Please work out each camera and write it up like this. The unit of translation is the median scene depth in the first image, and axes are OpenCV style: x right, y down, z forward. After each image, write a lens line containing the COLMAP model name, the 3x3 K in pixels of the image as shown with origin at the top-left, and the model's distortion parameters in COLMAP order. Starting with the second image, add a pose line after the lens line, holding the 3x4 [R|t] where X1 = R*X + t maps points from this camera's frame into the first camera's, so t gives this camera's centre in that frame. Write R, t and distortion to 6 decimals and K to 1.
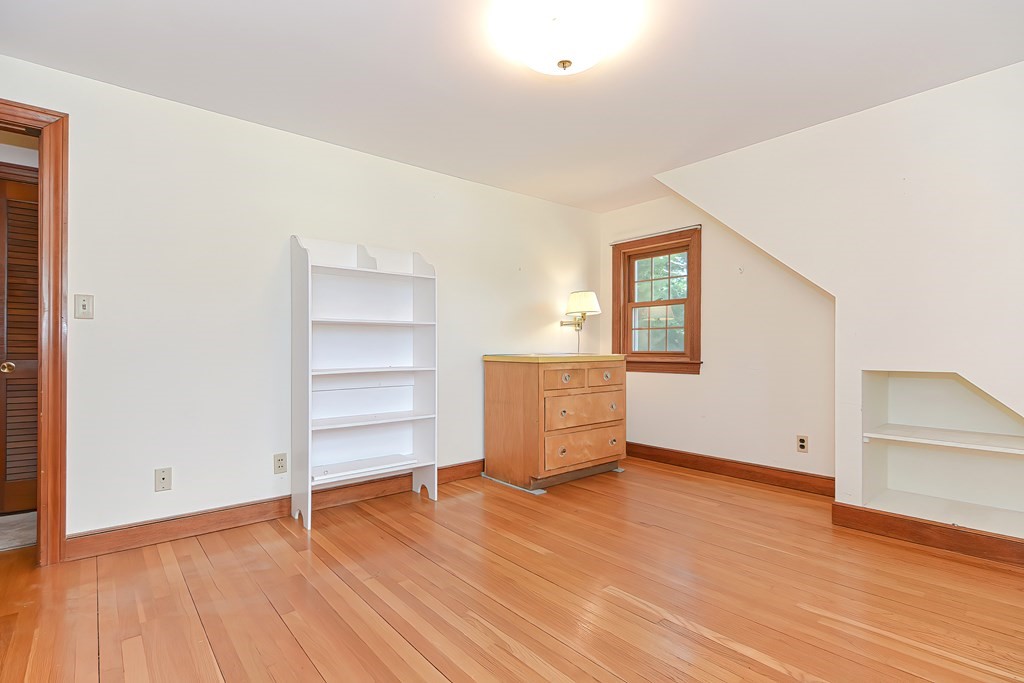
lens RADIAL K [[498.4, 0, 504.7], [0, 498.4, 347.4], [0, 0, 1]] dist [0.001502, -0.000634]
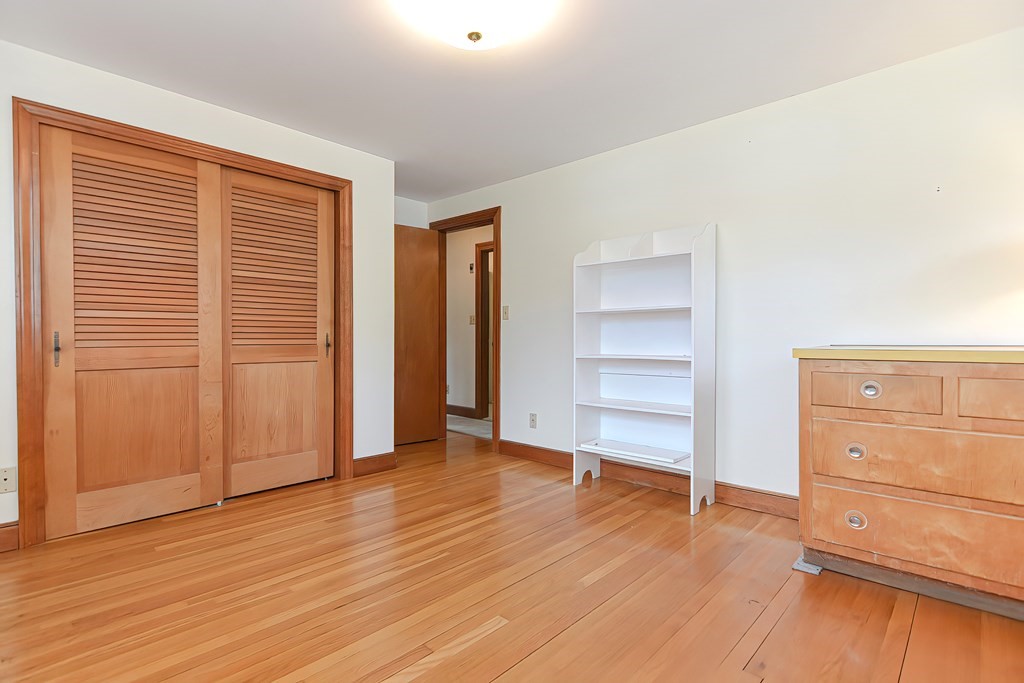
lens RADIAL K [[498.4, 0, 504.7], [0, 498.4, 347.4], [0, 0, 1]] dist [0.001502, -0.000634]
pose [[0.106359, 0.017948, -0.994166, 0.664339], [0.000590, 0.999836, 0.018114, 0.006415], [0.994328, -0.002513, 0.106331, 0.587666]]
